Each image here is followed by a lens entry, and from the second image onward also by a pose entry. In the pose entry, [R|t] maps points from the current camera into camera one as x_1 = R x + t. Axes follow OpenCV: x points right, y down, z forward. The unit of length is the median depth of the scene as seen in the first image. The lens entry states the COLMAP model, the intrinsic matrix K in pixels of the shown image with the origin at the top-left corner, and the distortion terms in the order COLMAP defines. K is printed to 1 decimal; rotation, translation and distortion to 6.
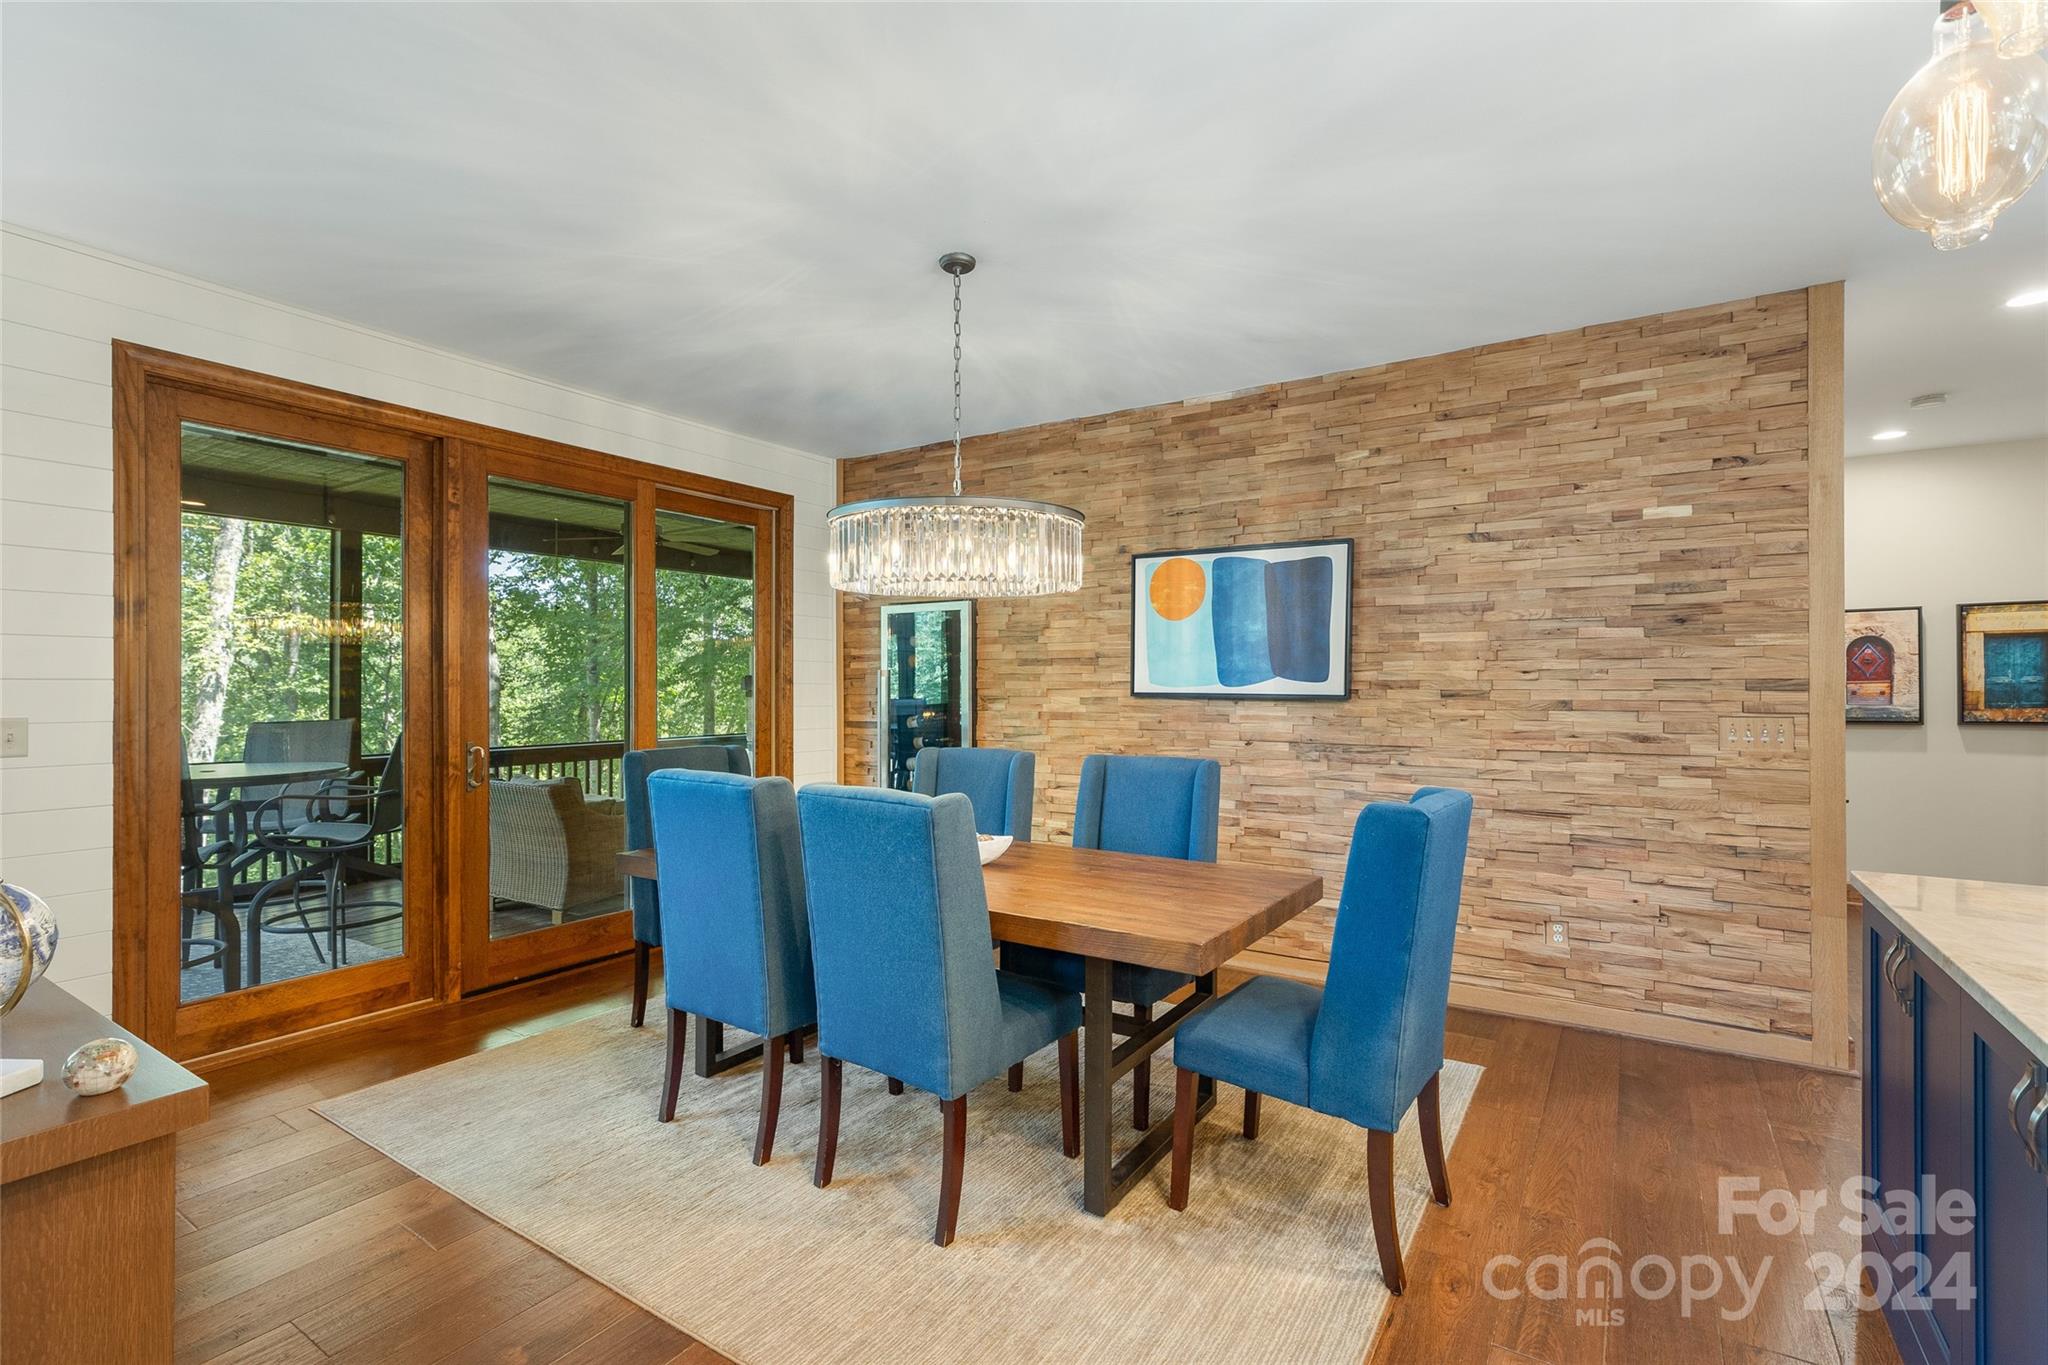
lens RADIAL K [[912.7, 0, 1020.9], [0, 912.7, 680.7], [0, 0, 1]] dist [0.005456, 0.000646]
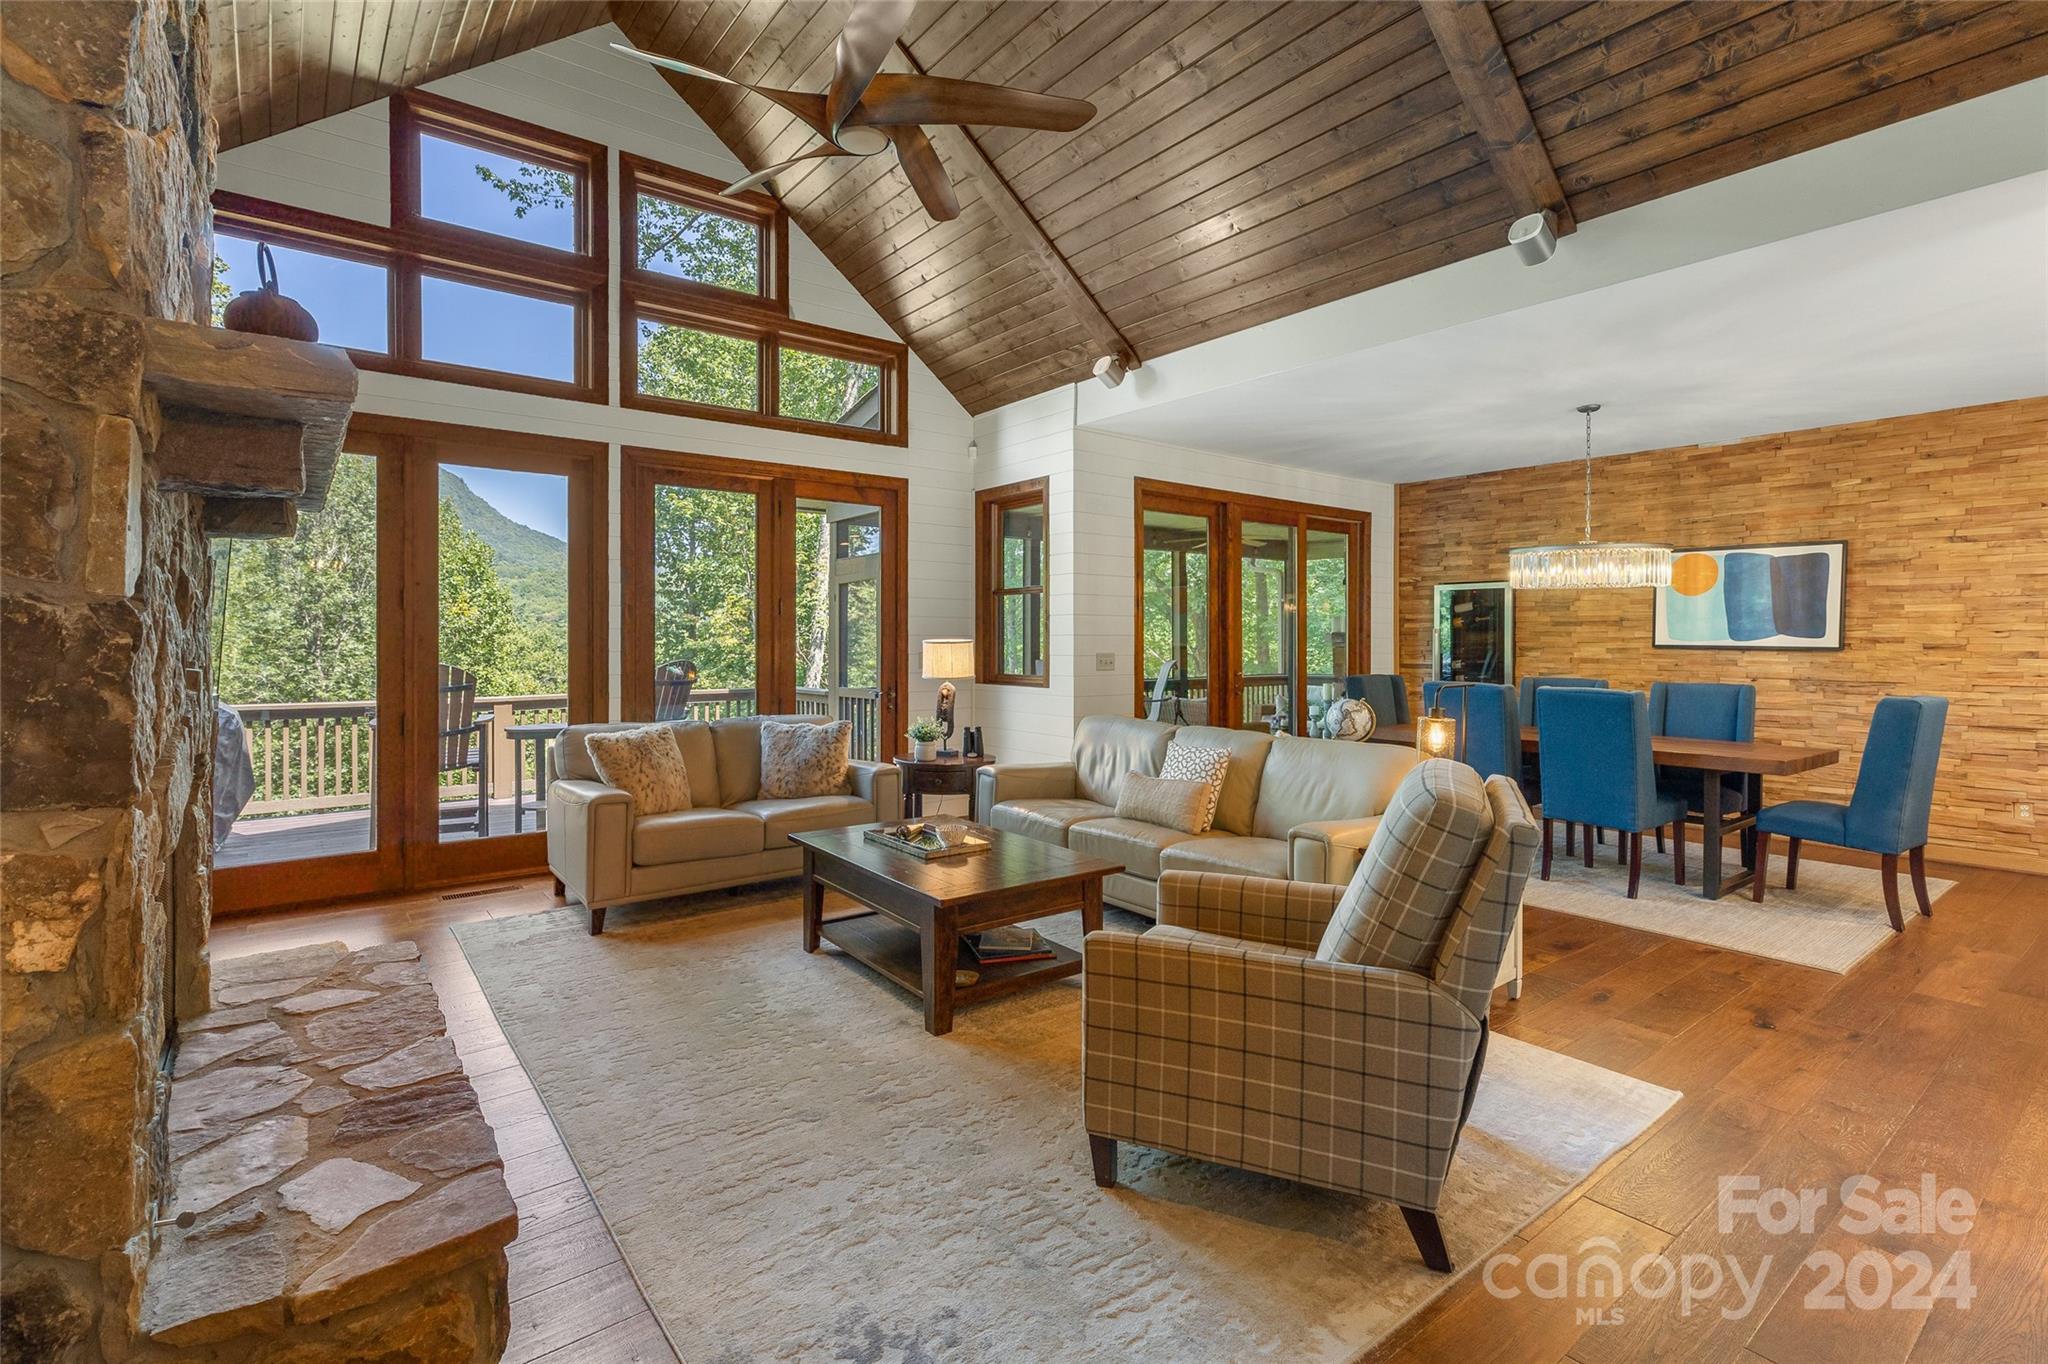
lens RADIAL K [[912.7, 0, 1030.9], [0, 912.7, 639.3], [0, 0, 1]] dist [0.005456, 0.000646]
pose [[0.945933, 0.003329, -0.324346, -0.397844], [-0.001413, 0.999980, 0.006145, -0.004121], [0.324360, -0.005354, 0.945918, -0.817702]]
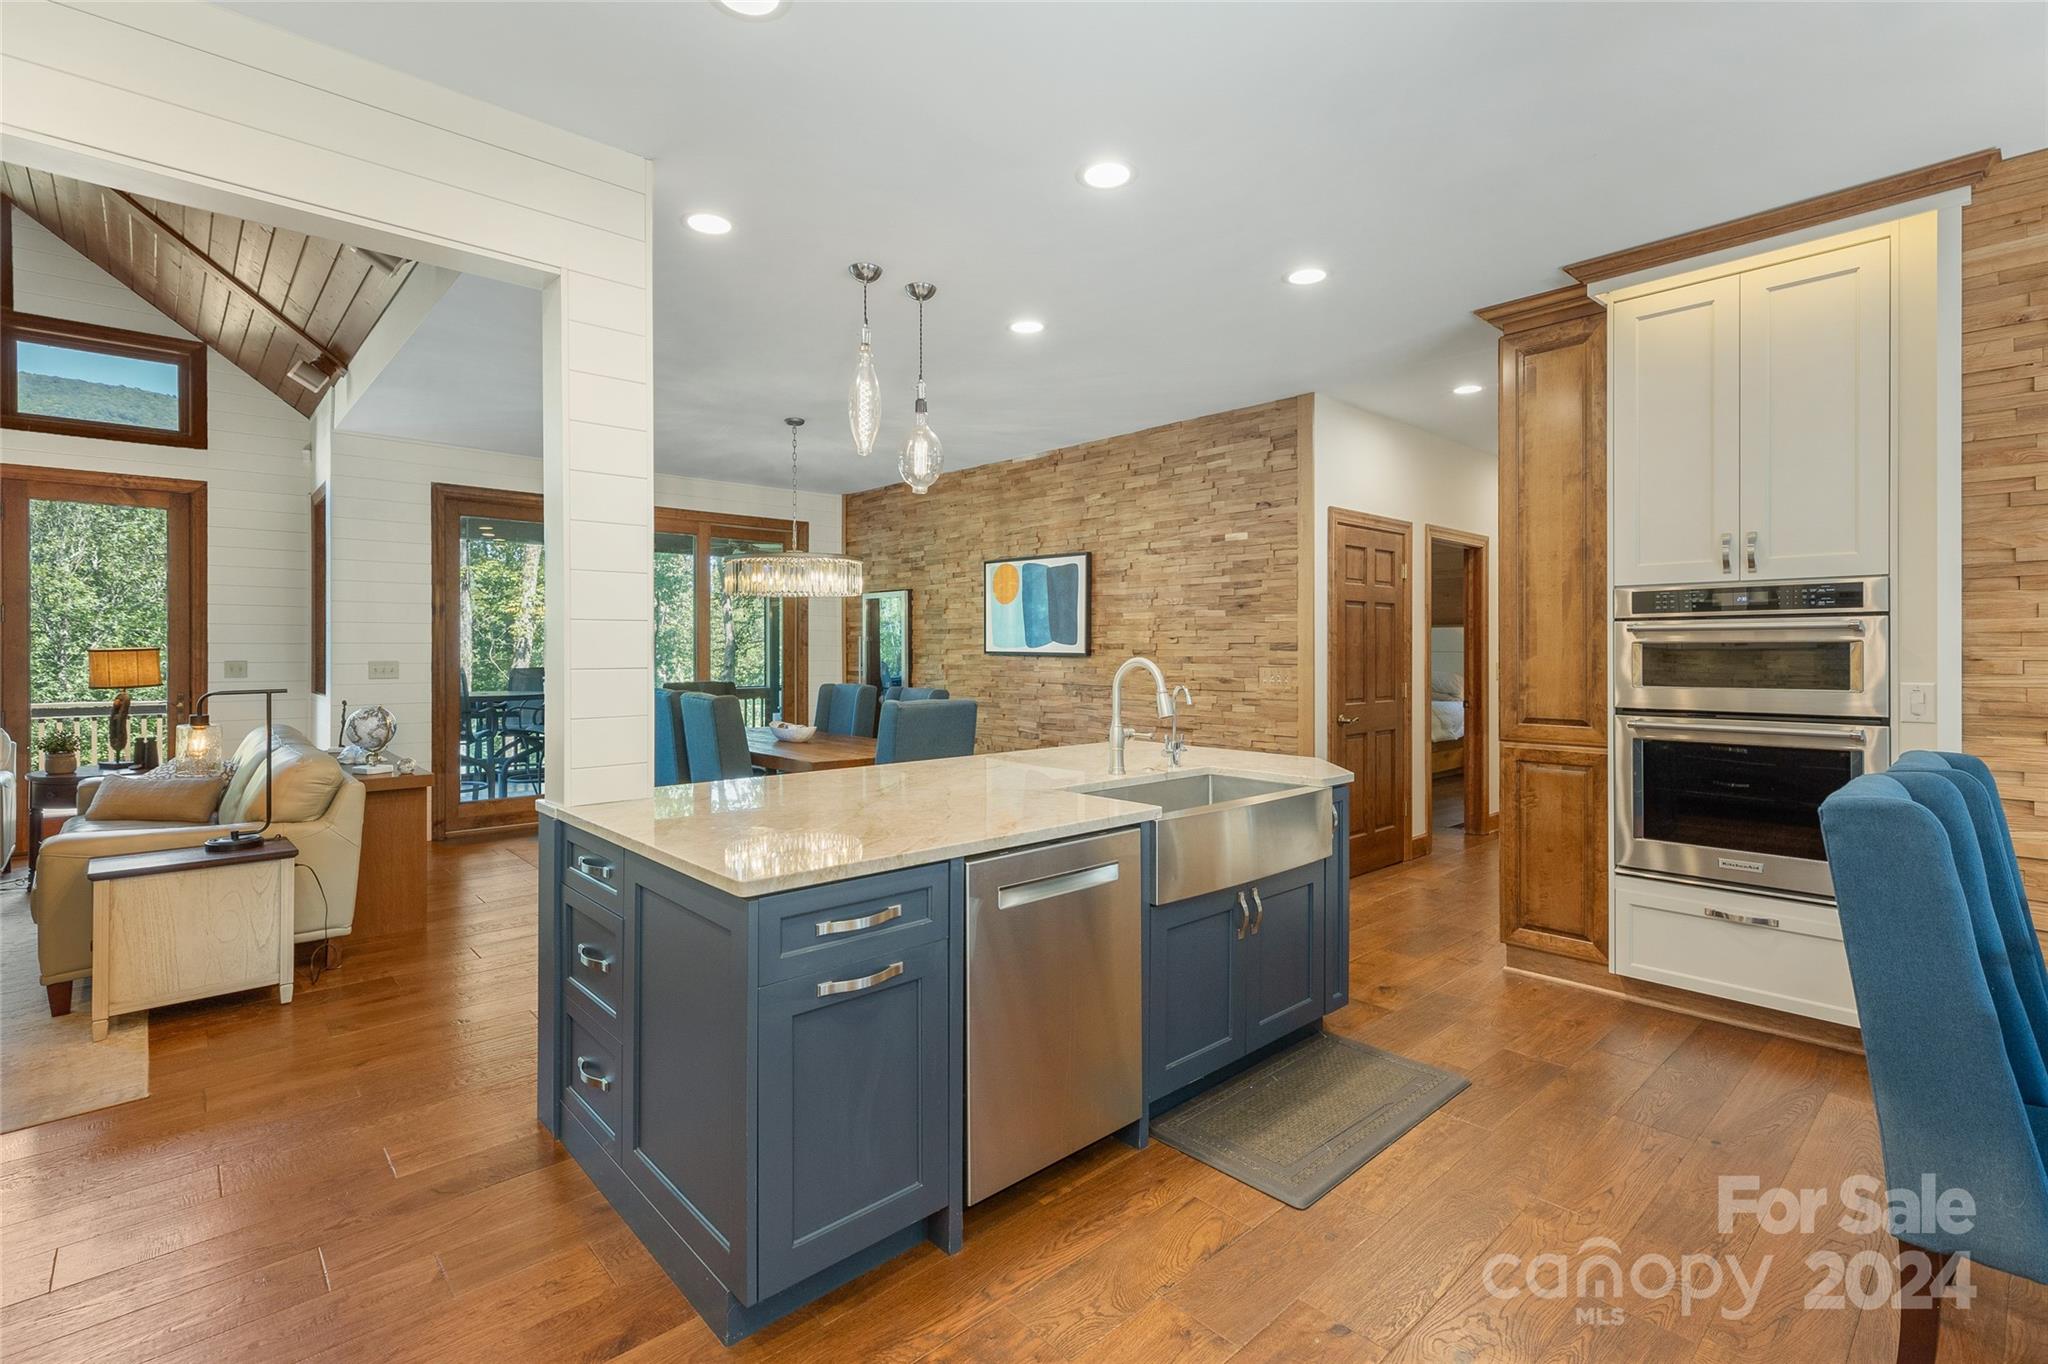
lens RADIAL K [[912.7, 0, 1004.7], [0, 912.7, 643.9], [0, 0, 1]] dist [0.005456, 0.000646]
pose [[0.967182, 0.000241, -0.254086, 0.618849], [-0.000246, 1.000000, 0.000010, 0.000123], [0.254086, 0.000053, 0.967182, -0.528705]]
